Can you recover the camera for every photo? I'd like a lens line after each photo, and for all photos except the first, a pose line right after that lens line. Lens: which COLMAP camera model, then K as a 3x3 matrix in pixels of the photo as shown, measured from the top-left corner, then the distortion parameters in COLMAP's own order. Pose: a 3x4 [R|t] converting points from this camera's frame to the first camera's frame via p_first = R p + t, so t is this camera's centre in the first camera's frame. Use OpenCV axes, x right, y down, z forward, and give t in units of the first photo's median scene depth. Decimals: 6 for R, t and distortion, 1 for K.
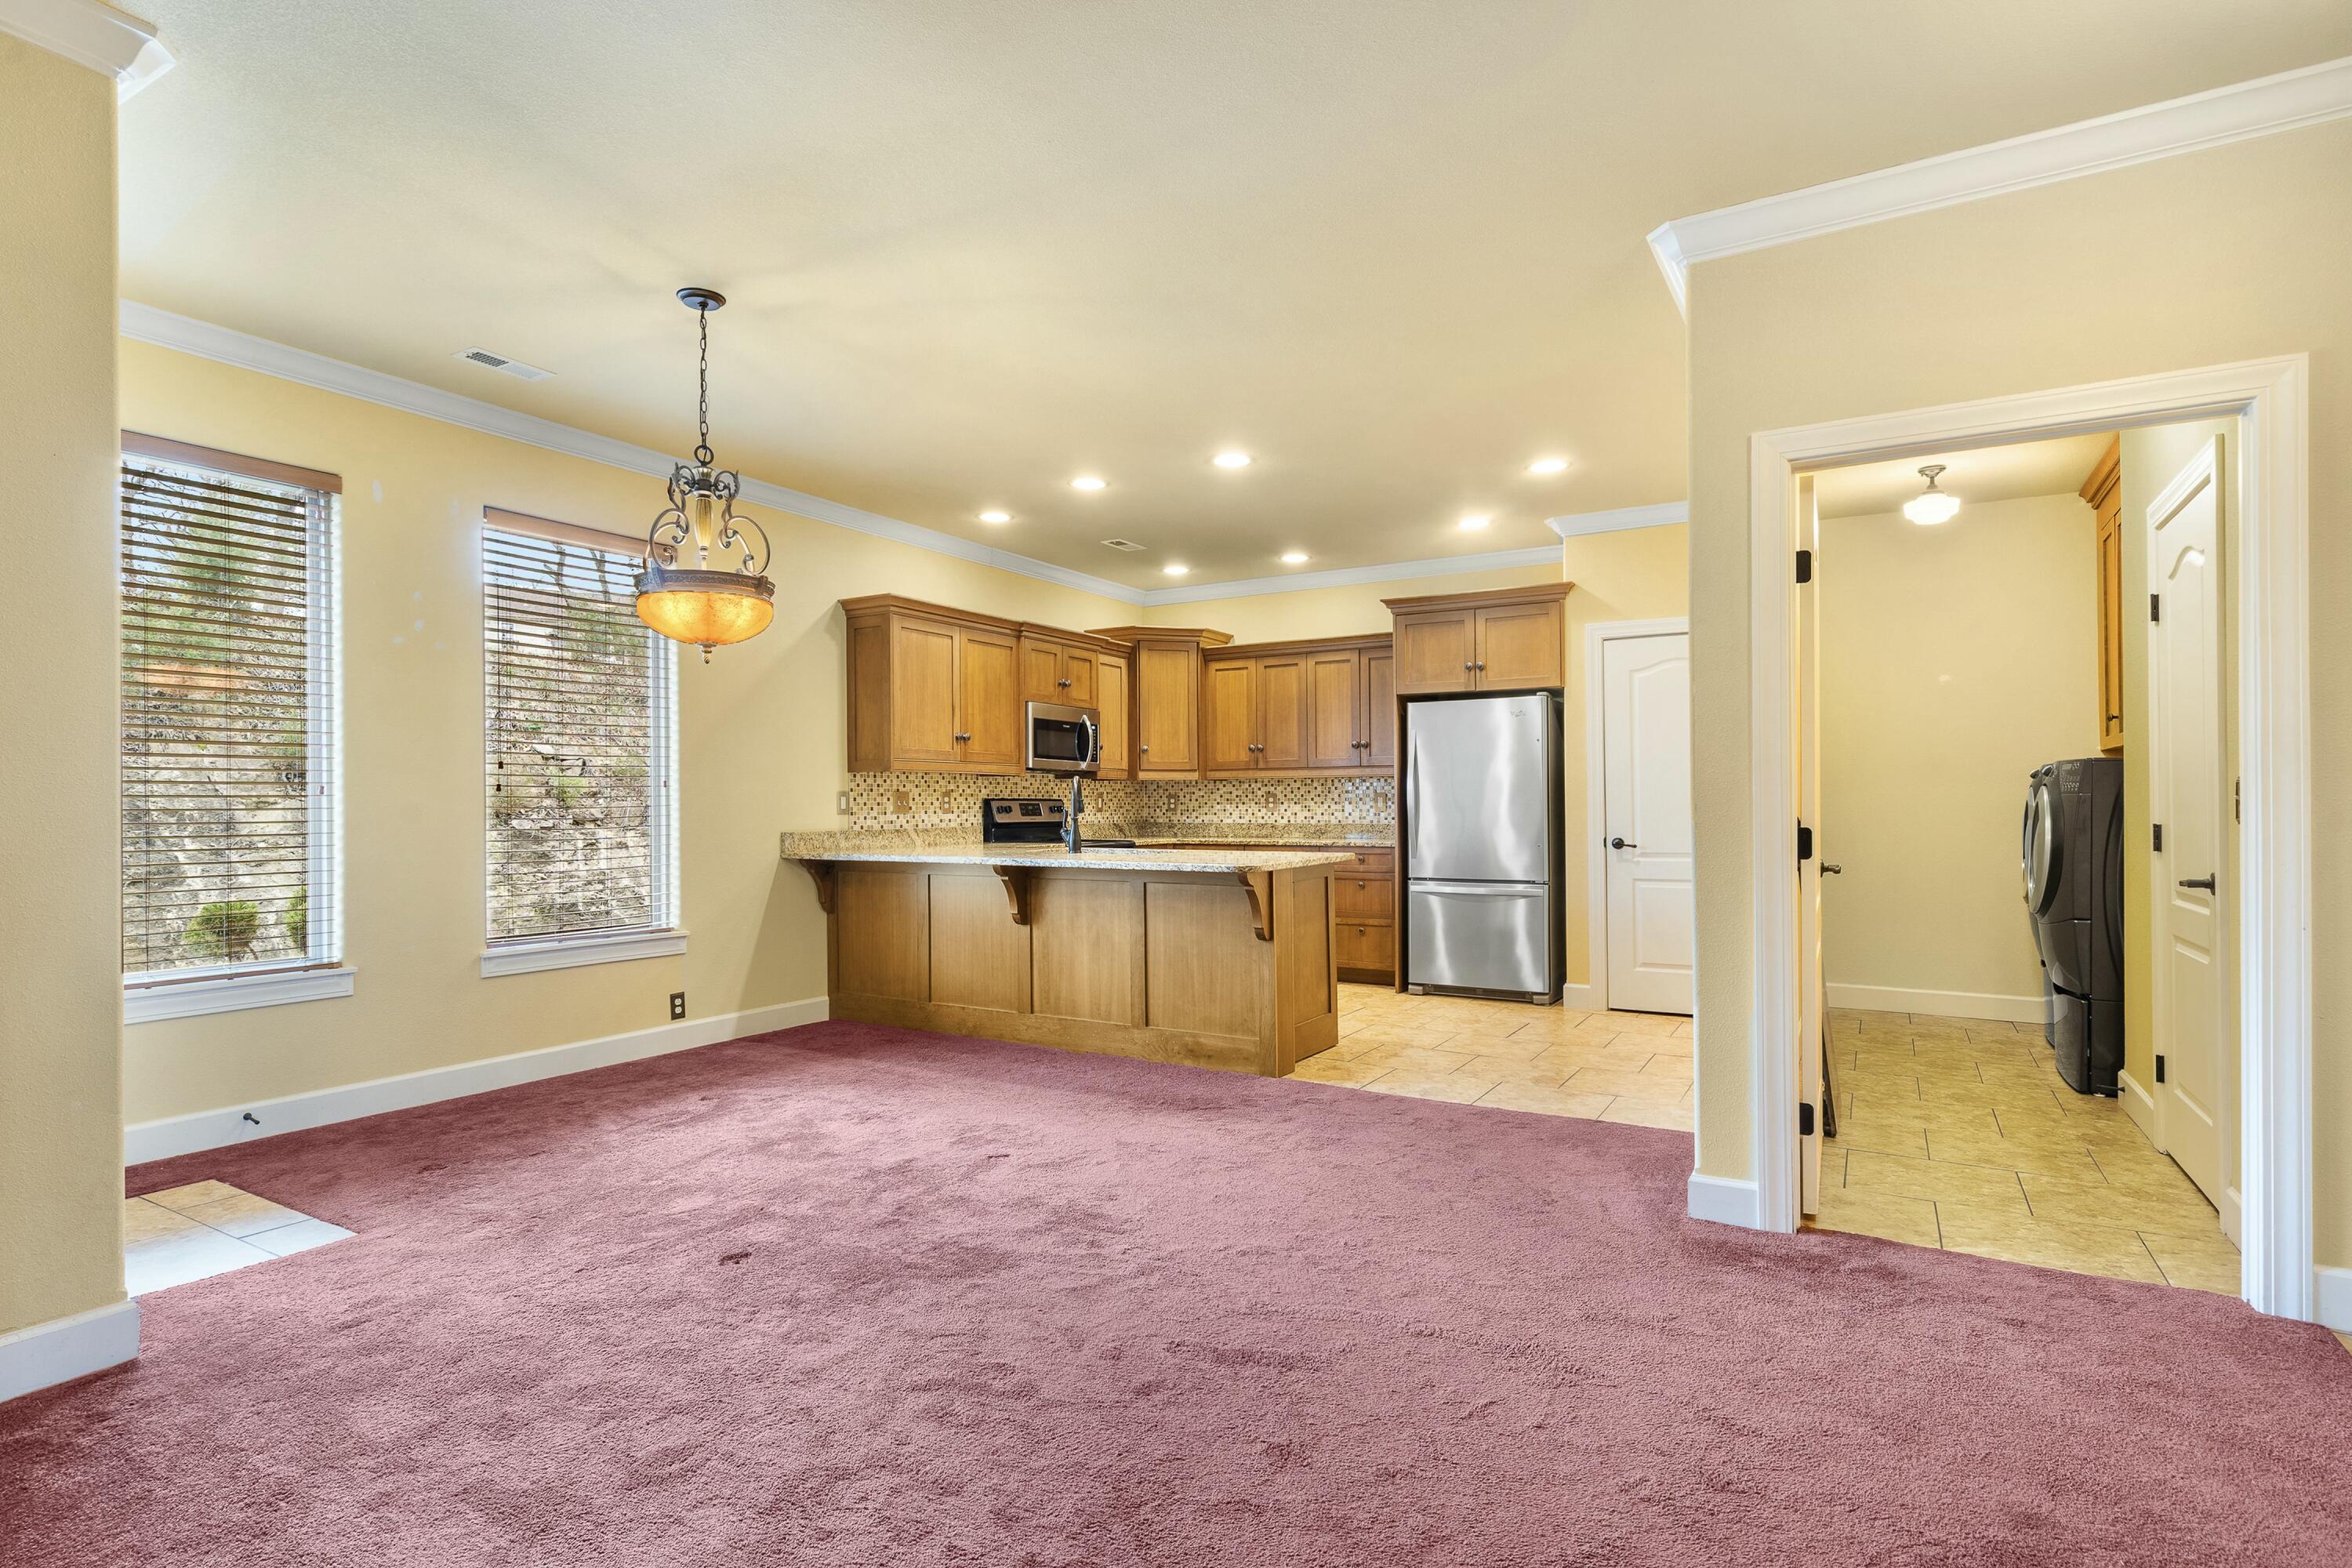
lens RADIAL K [[1179.3, 0, 1176.6], [0, 1179.3, 801.1], [0, 0, 1]] dist [0.000572, 0.000199]
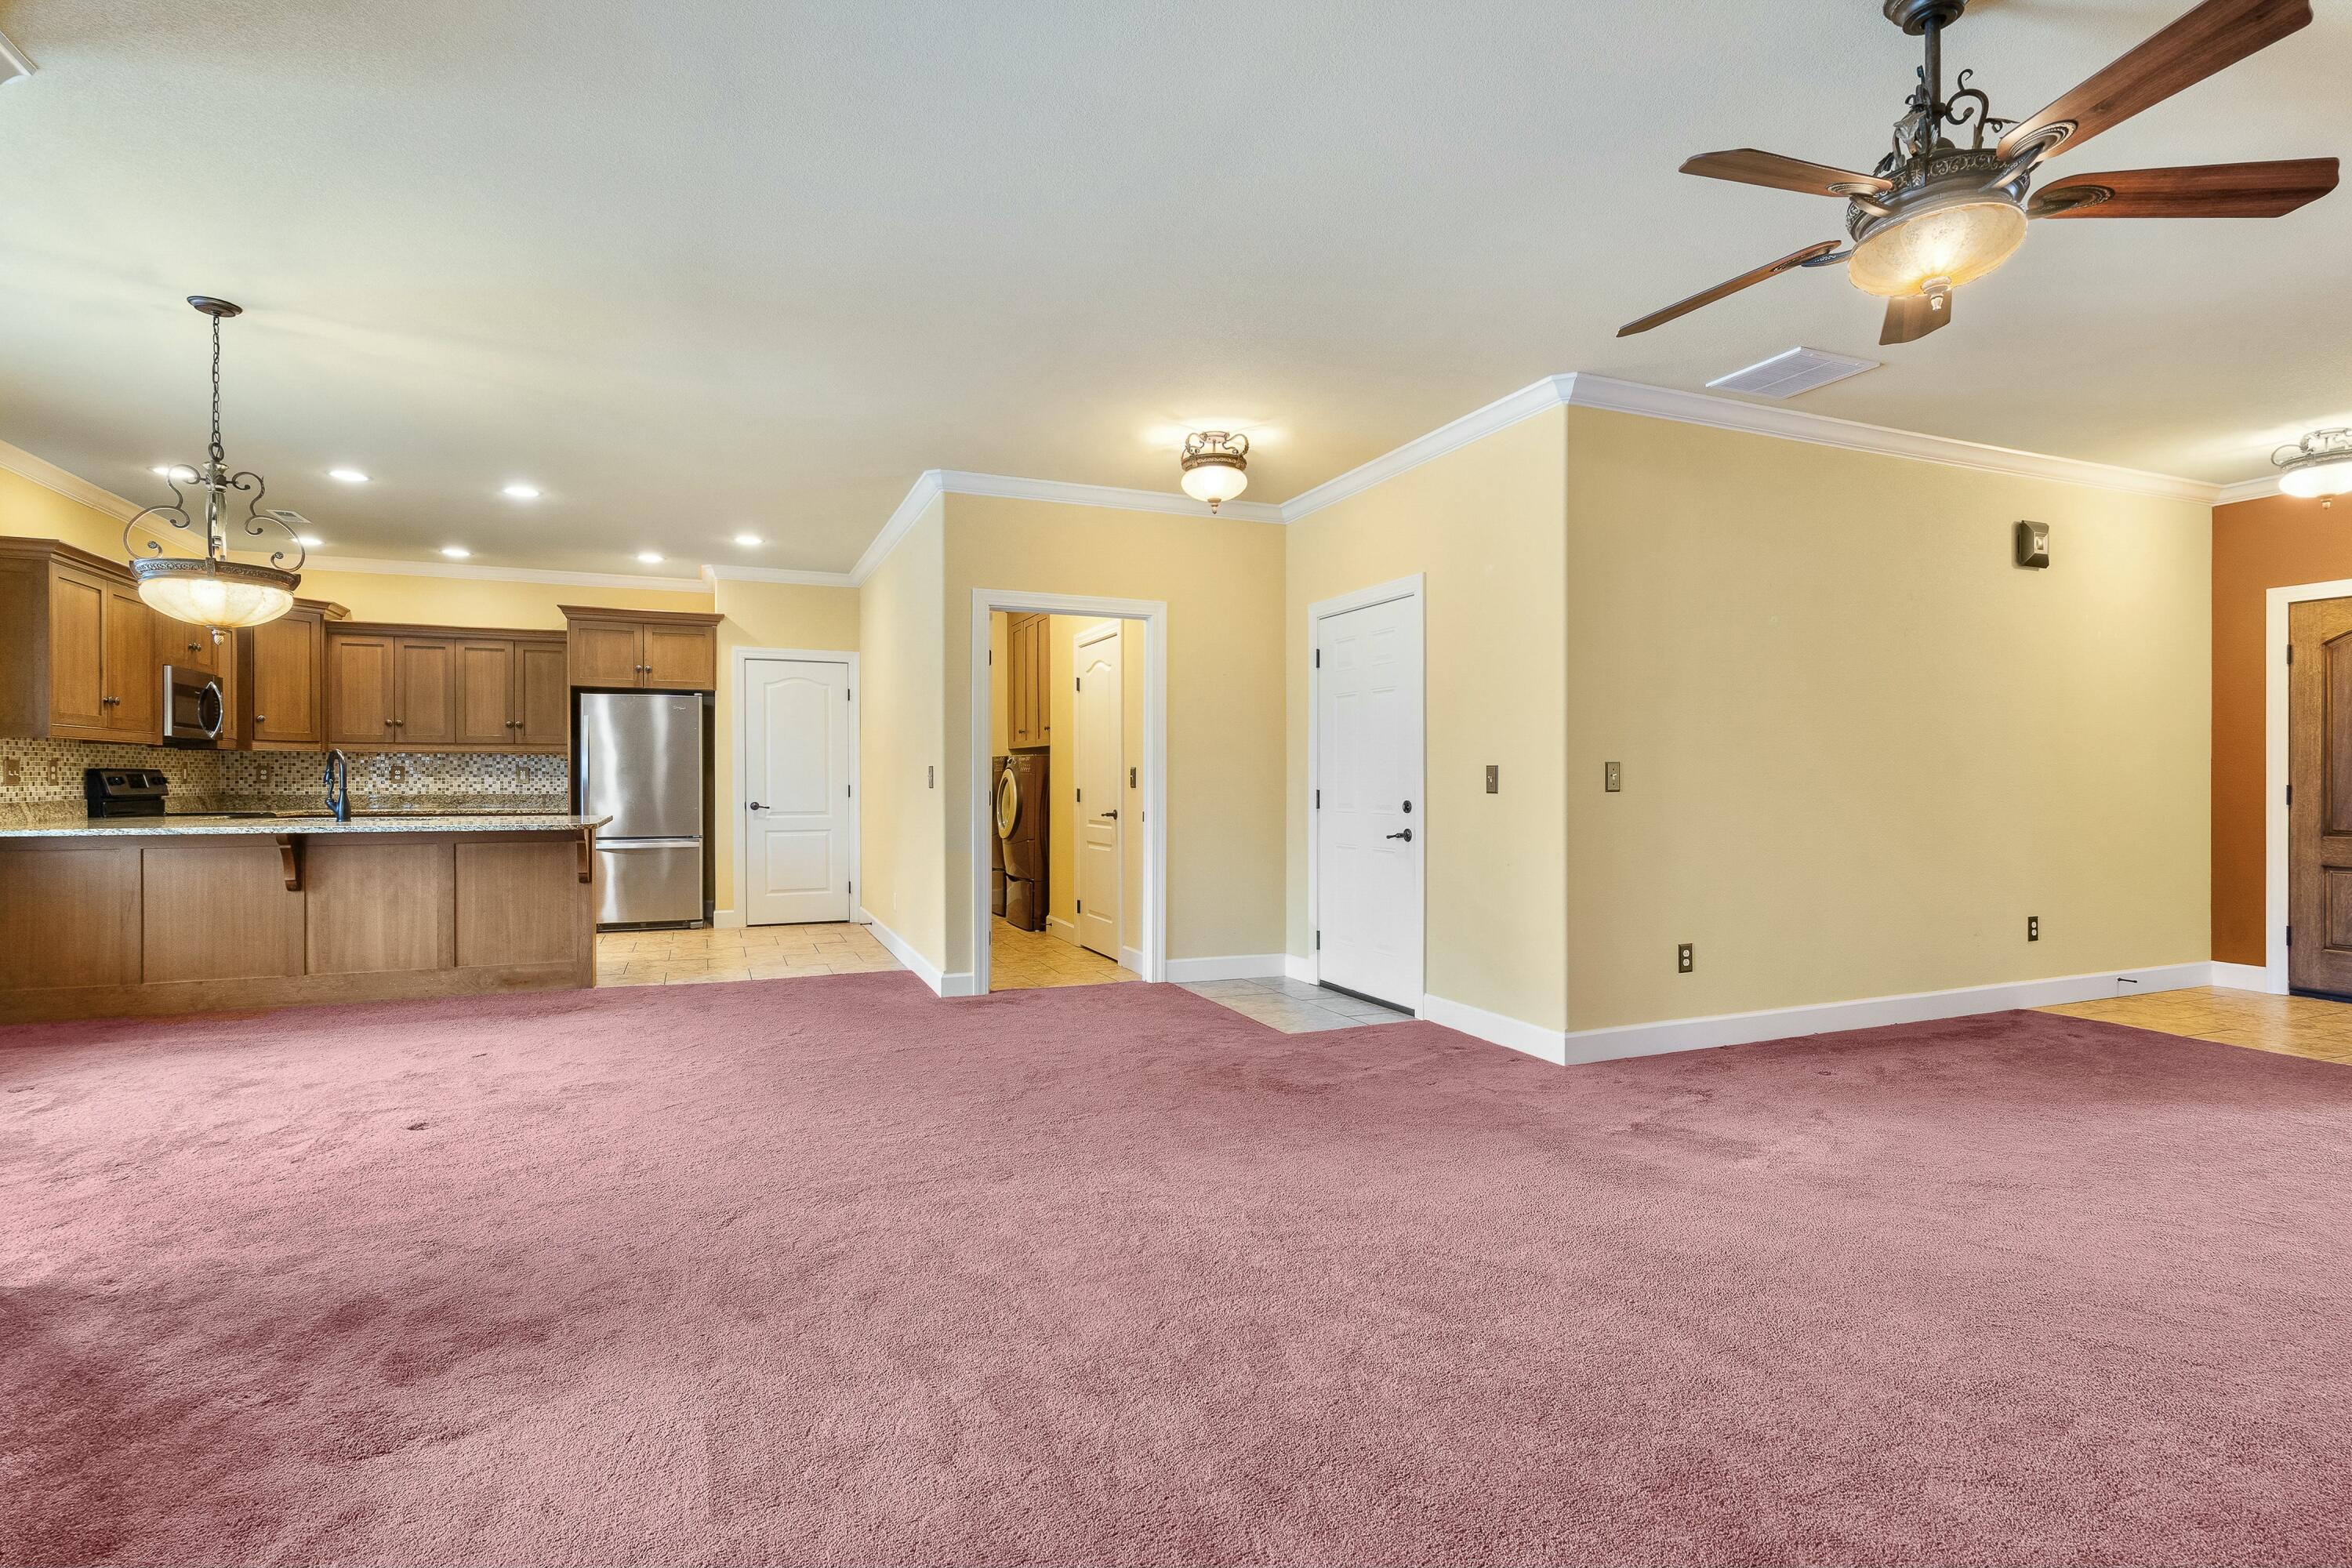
lens RADIAL K [[1108.5, 0, 1165.1], [0, 1108.5, 764.7], [0, 0, 1]] dist [-0.001388, 0.000111]
pose [[0.593148, 0.013814, 0.804975, -0.374781], [-0.006337, 0.999902, -0.012490, 0.000350], [-0.805068, 0.002307, 0.593177, -0.162305]]
